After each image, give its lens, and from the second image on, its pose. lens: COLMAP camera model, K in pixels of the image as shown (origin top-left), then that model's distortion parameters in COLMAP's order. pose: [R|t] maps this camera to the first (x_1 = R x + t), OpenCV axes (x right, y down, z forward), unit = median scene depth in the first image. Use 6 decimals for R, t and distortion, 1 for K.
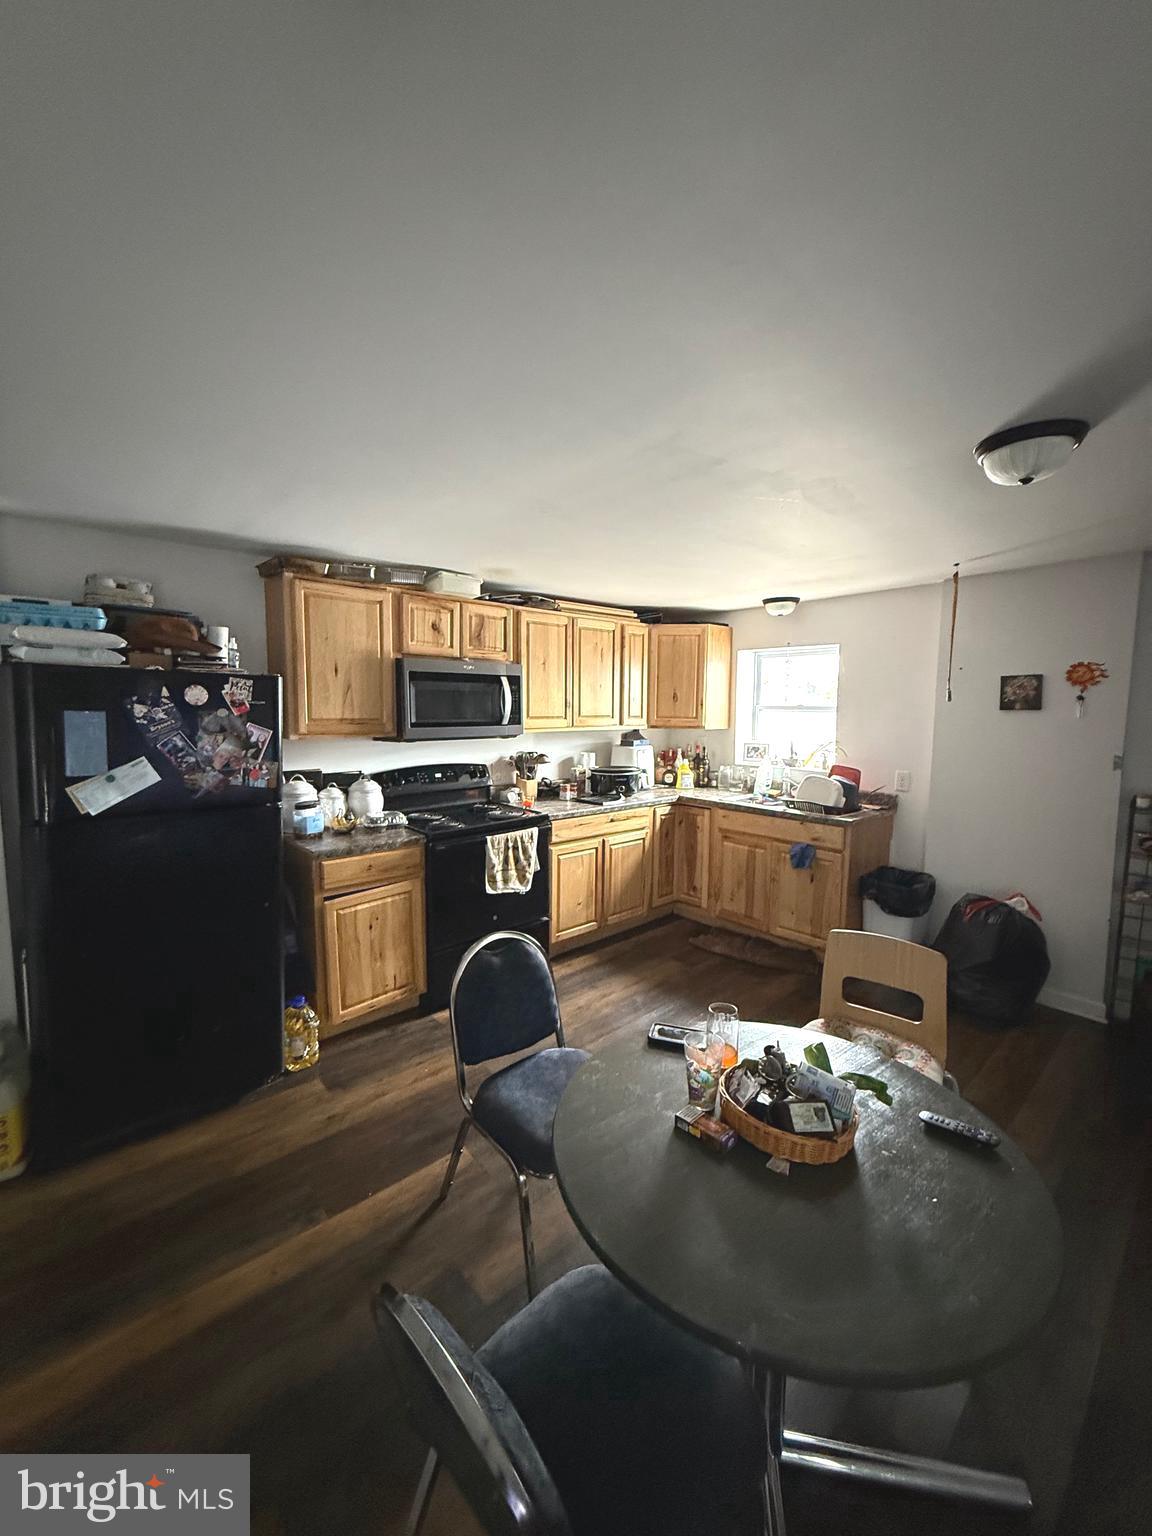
lens RADIAL K [[612.1, 0, 574.6], [0, 612.1, 762.3], [0, 0, 1]] dist [0.000591, 0.000094]
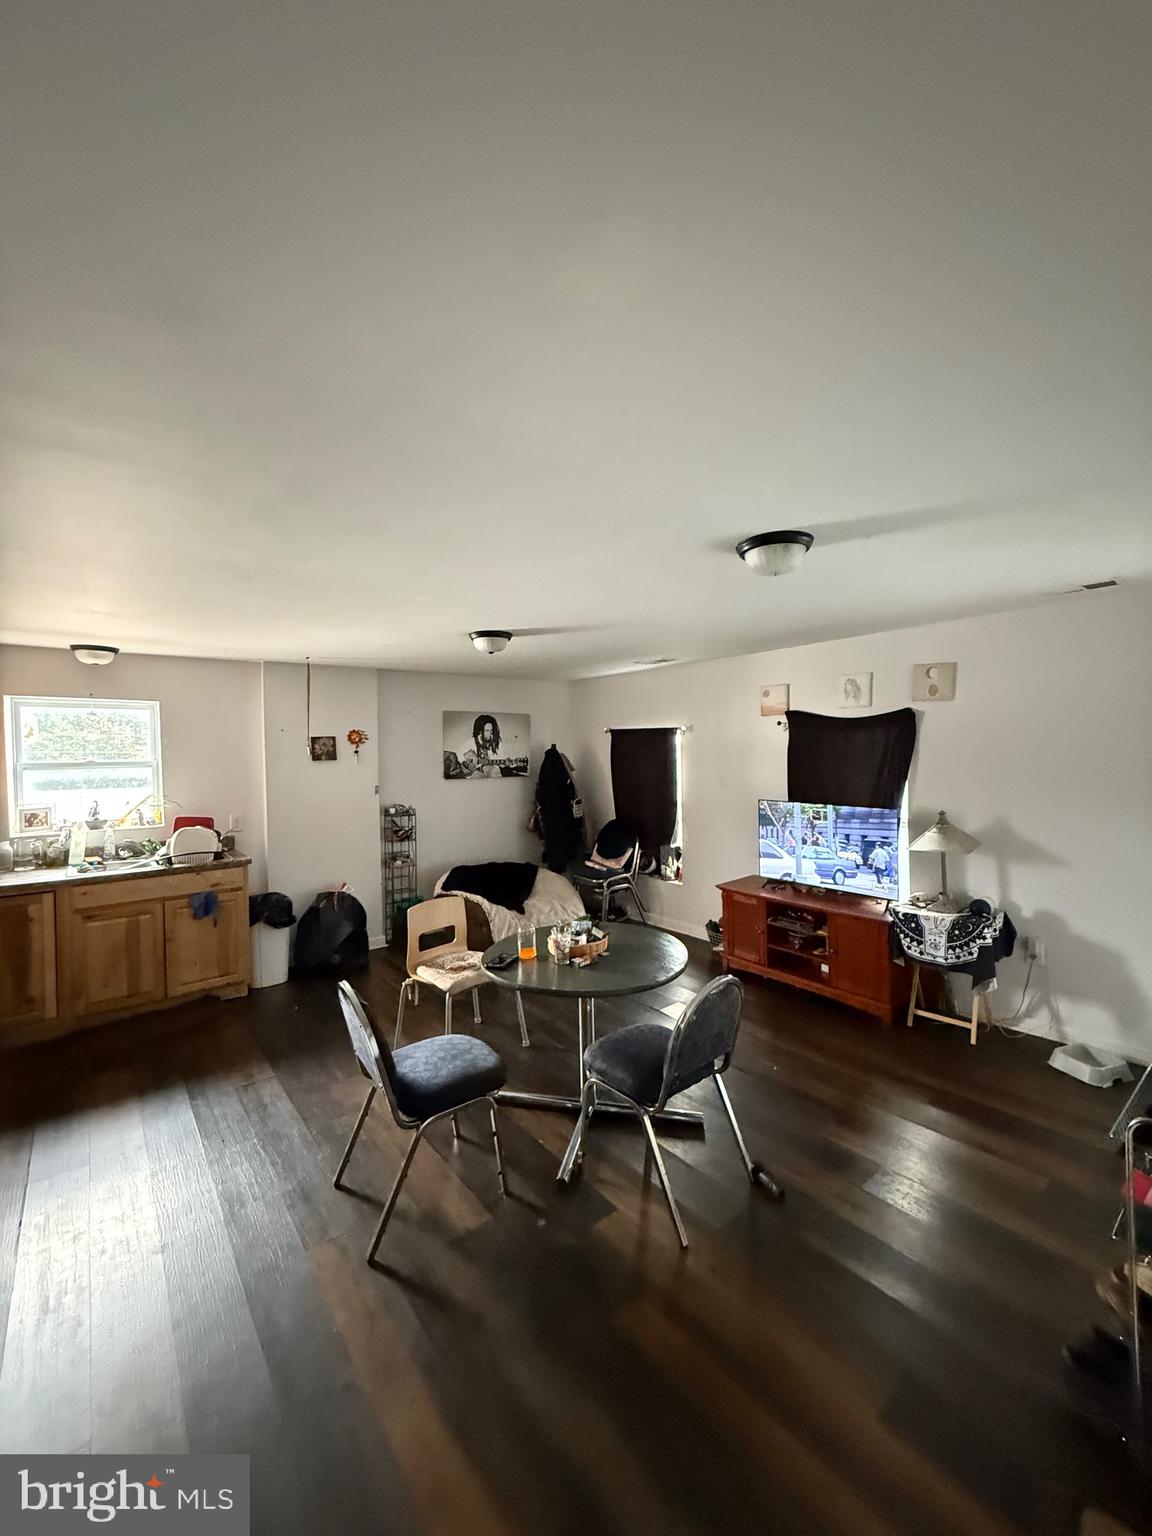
lens RADIAL K [[612.1, 0, 574.6], [0, 612.1, 762.3], [0, 0, 1]] dist [0.000591, 0.000094]
pose [[0.057606, -0.026084, 0.997999, -0.718783], [0.107624, 0.993995, 0.019767, -0.046376], [-0.992521, 0.106270, 0.060068, 0.327522]]
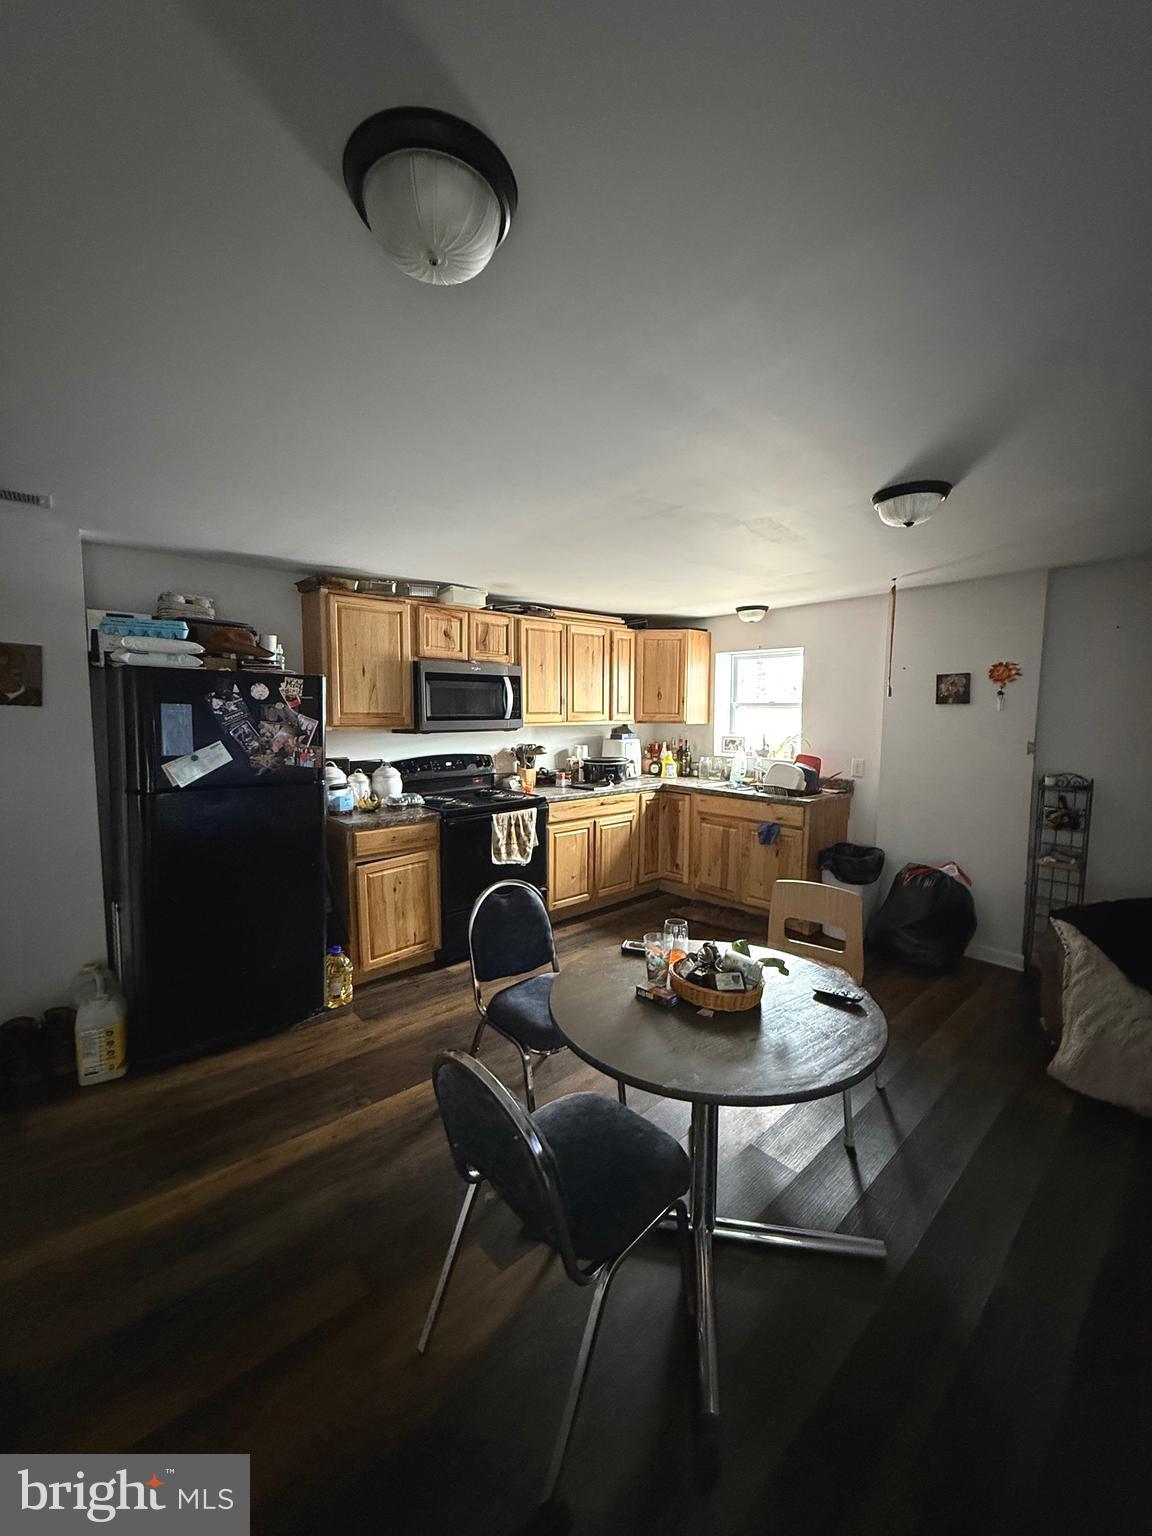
lens RADIAL K [[612.1, 0, 574.6], [0, 612.1, 762.3], [0, 0, 1]] dist [0.000591, 0.000094]
pose [[0.999985, -0.003959, 0.003869, 0.007761], [0.003972, 0.999986, -0.003474, 0.027014], [-0.003855, 0.003490, 0.999986, -0.160010]]
